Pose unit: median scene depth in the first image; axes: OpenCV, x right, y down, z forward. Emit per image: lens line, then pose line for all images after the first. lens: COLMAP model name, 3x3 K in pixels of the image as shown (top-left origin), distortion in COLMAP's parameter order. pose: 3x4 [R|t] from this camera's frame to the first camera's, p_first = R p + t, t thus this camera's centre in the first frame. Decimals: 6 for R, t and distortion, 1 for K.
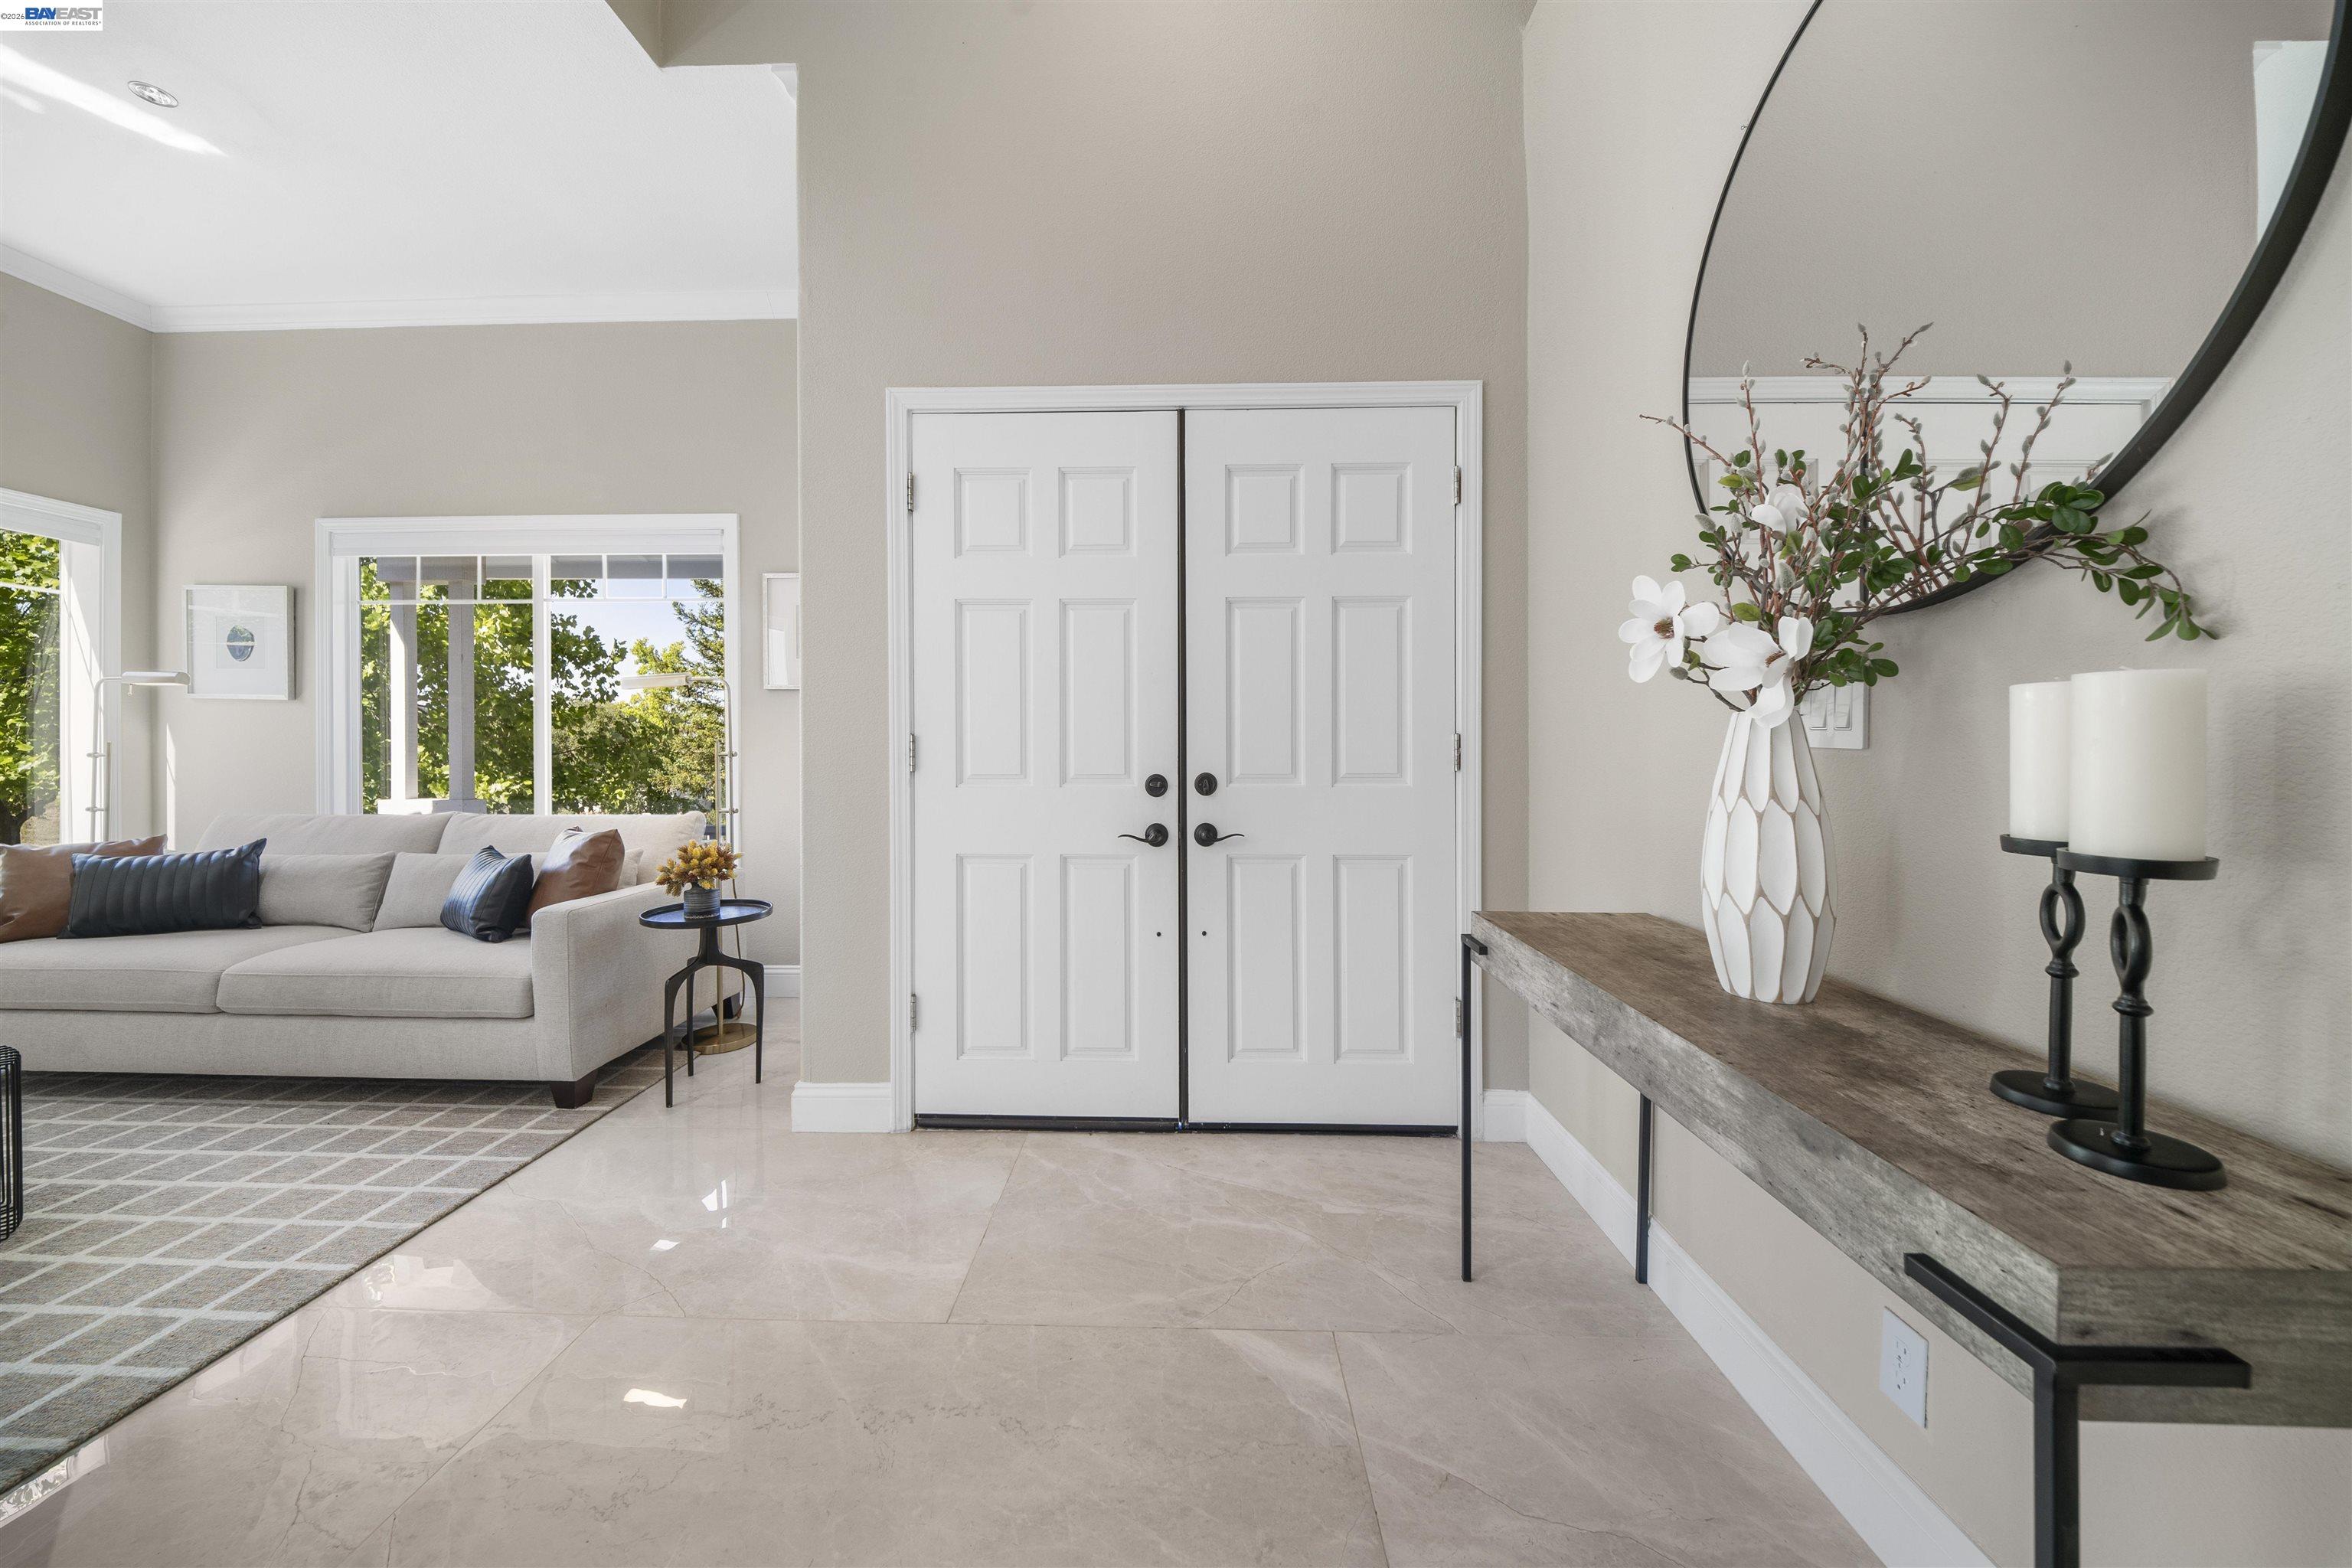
lens RADIAL K [[838.8, 0, 1153.5], [0, 838.8, 750.9], [0, 0, 1]] dist [0.004386, -0.005108]
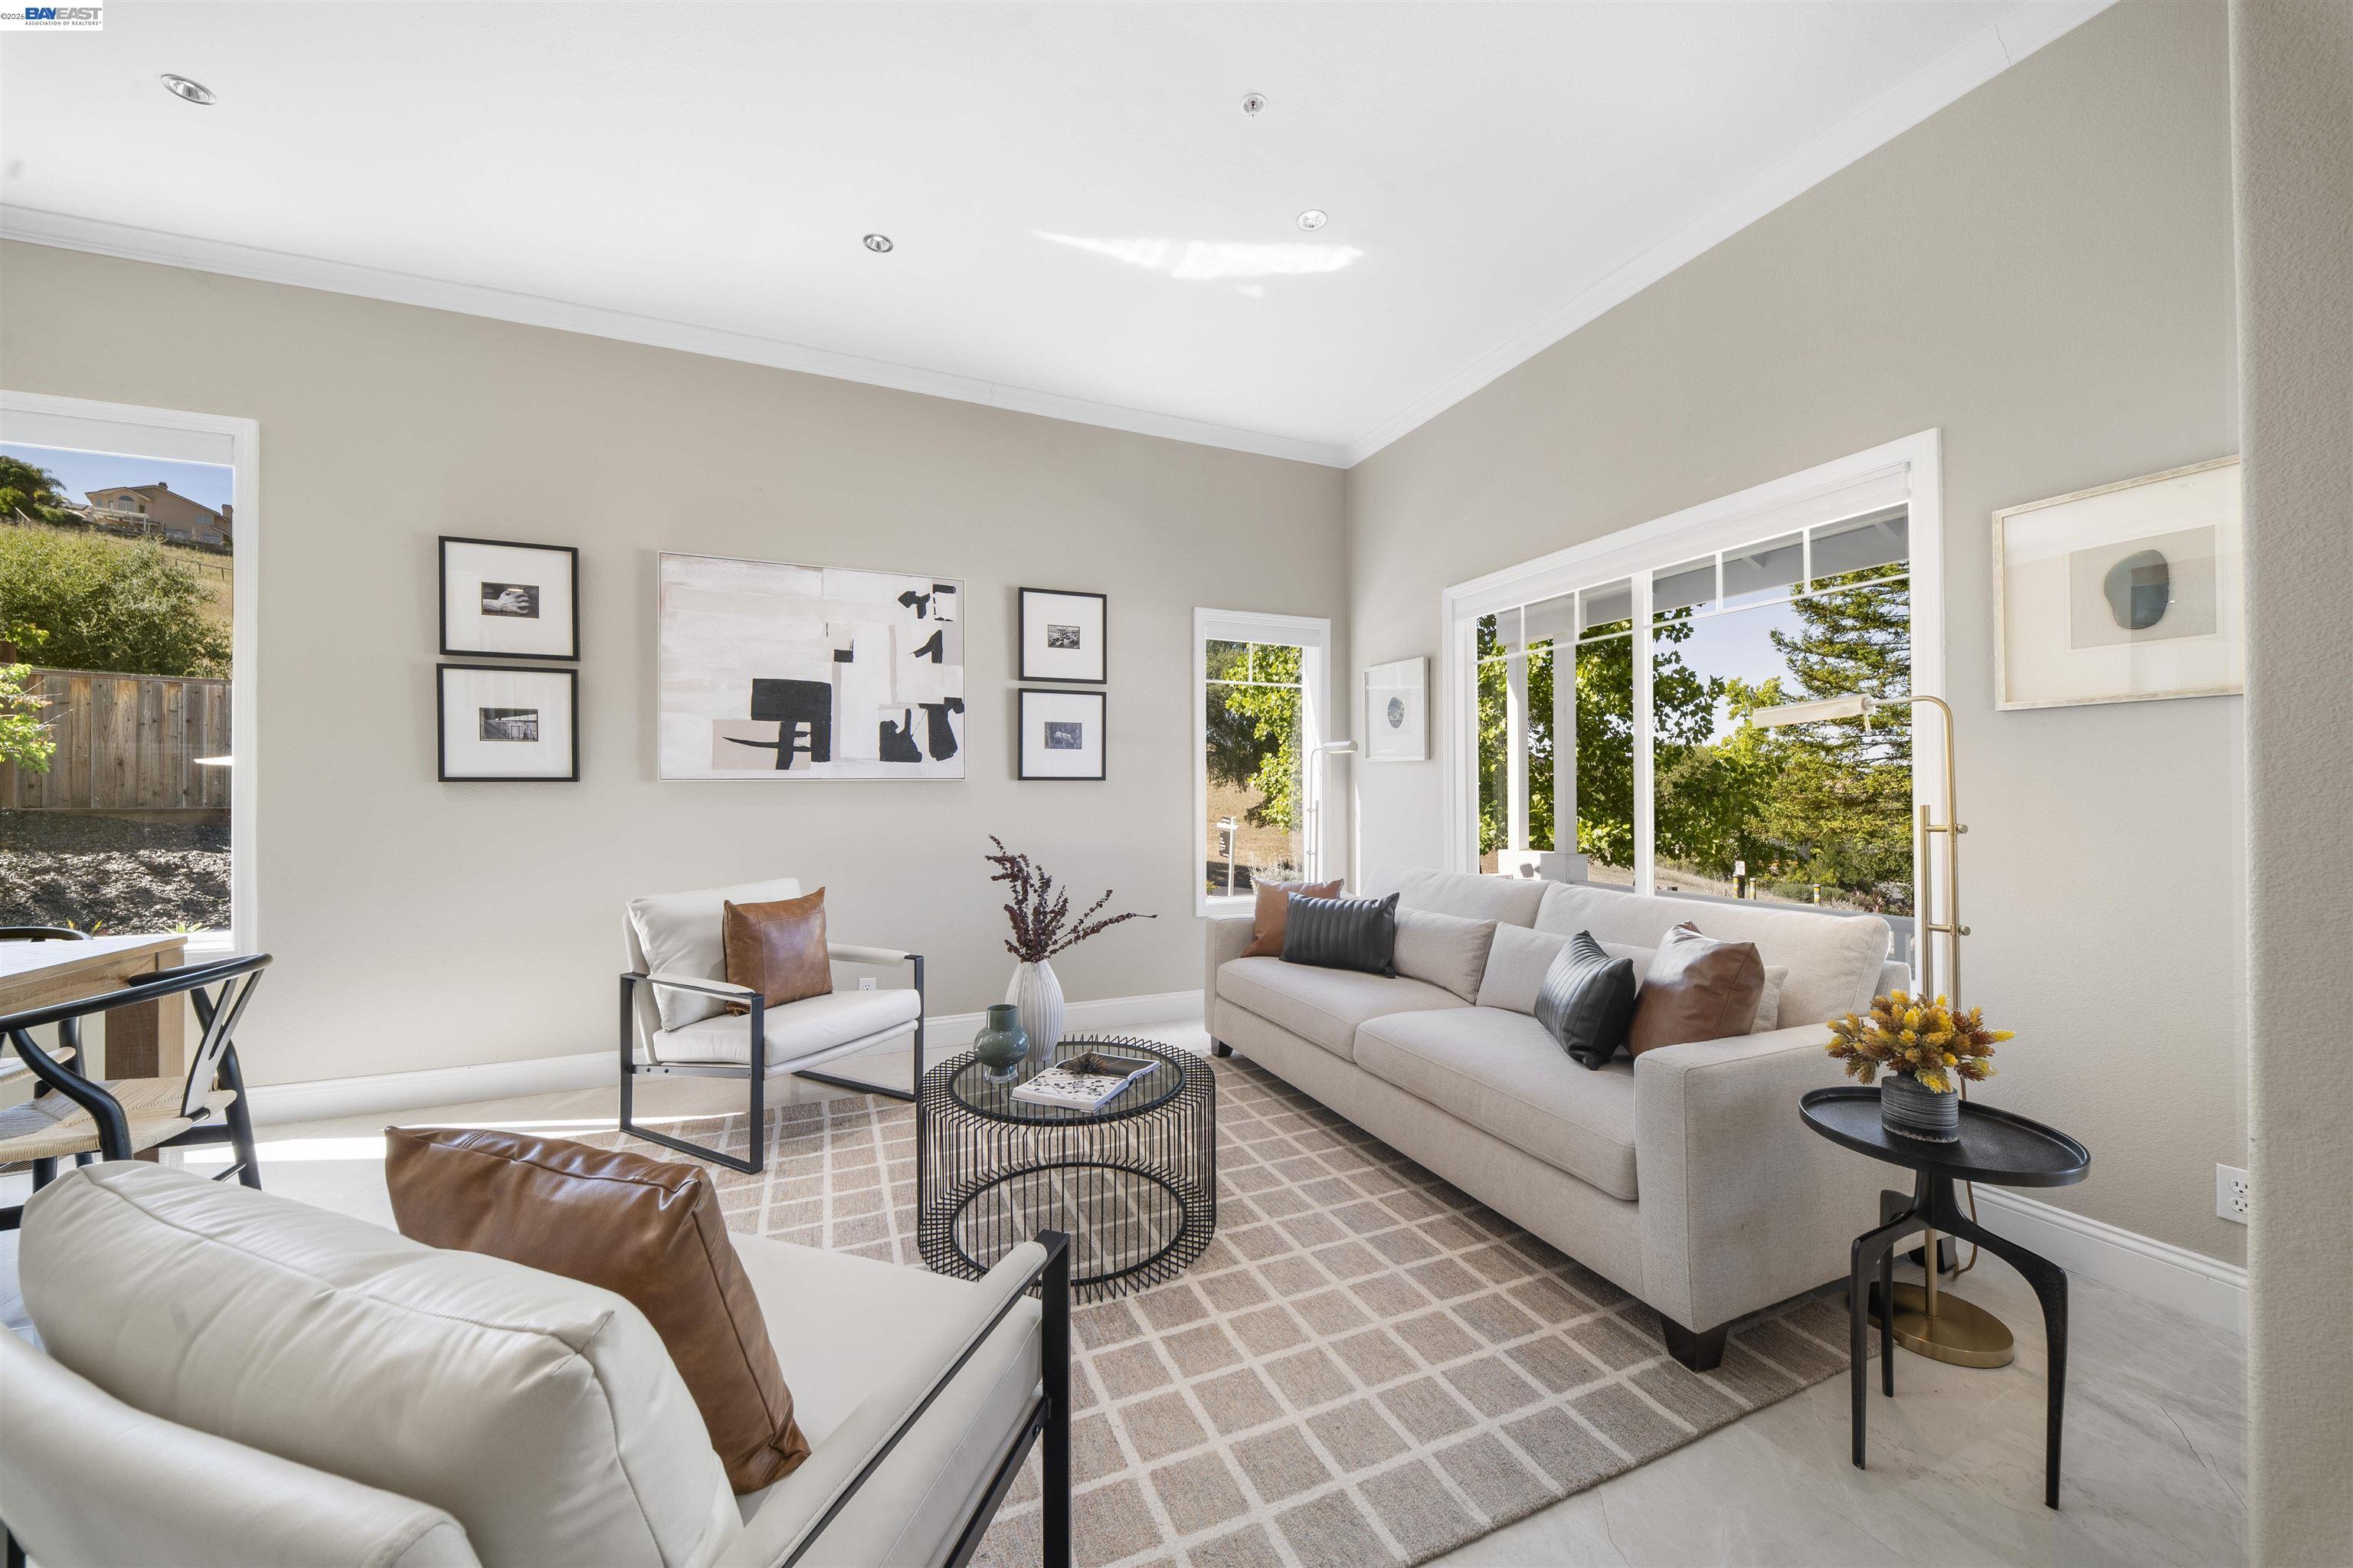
lens RADIAL K [[839.2, 0, 1171.7], [0, 839.2, 783.7], [0, 0, 1]] dist [0.004386, -0.005108]
pose [[0.420429, -0.010517, -0.907265, -0.265121], [0.000095, 0.999933, -0.011547, -0.025068], [0.907325, 0.004769, 0.420402, 0.355242]]
